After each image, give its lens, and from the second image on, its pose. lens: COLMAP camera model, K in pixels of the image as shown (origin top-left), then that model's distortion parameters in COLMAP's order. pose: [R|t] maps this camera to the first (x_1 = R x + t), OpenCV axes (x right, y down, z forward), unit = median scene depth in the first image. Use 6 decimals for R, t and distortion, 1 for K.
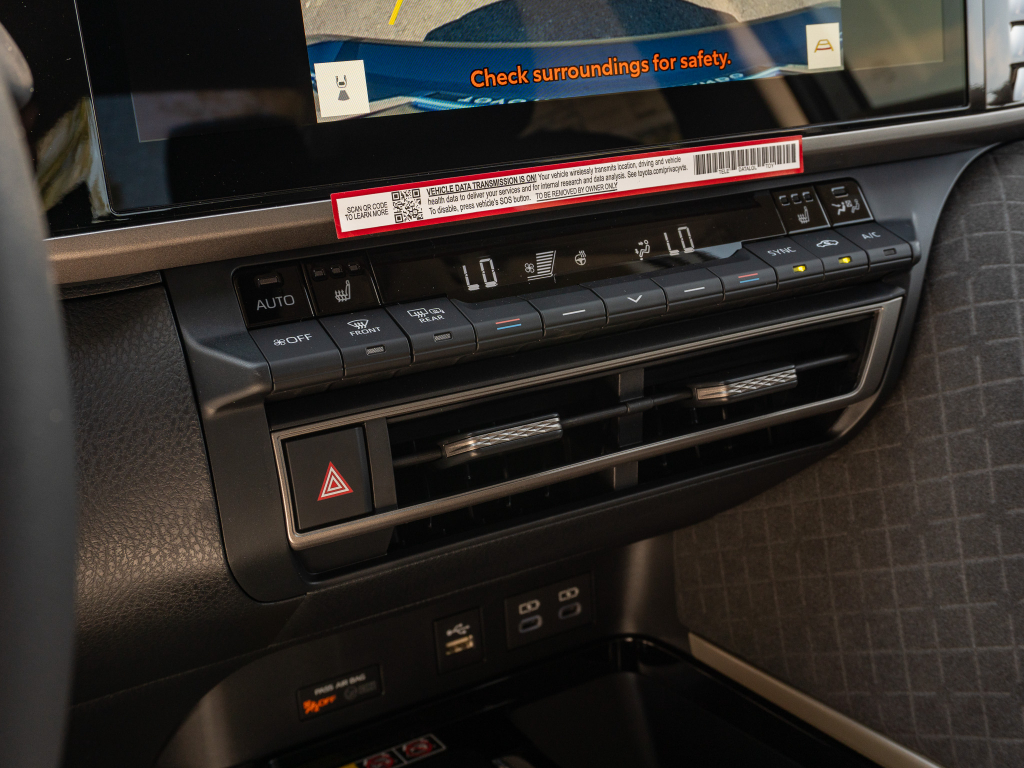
lens RADIAL K [[1196.2, 0, 519.1], [0, 1196.2, 385.0], [0, 0, 1]] dist [-0.015262, 0.000000]
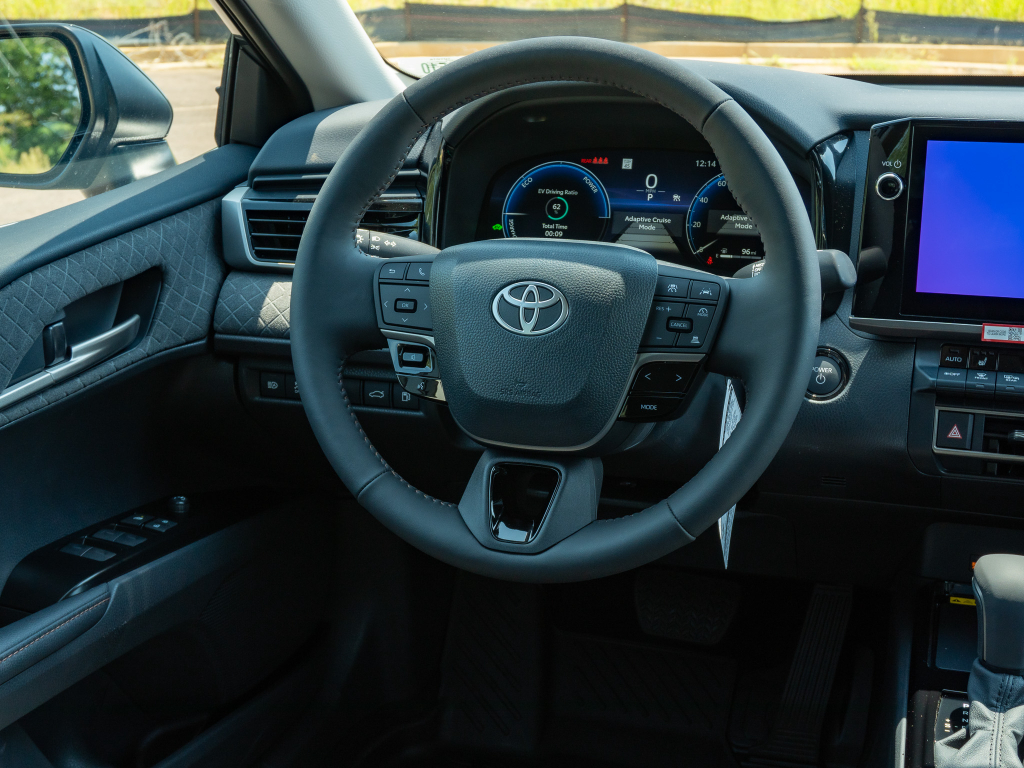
lens RADIAL K [[1475.3, 0, 533.2], [0, 1475.3, 391.5], [0, 0, 1]] dist [0.008780, 0.000000]
pose [[0.676677, 0.241040, -0.695707, 1.221943], [-0.262134, 0.961851, 0.078286, -0.011078], [0.688037, 0.129394, 0.714047, -1.636474]]
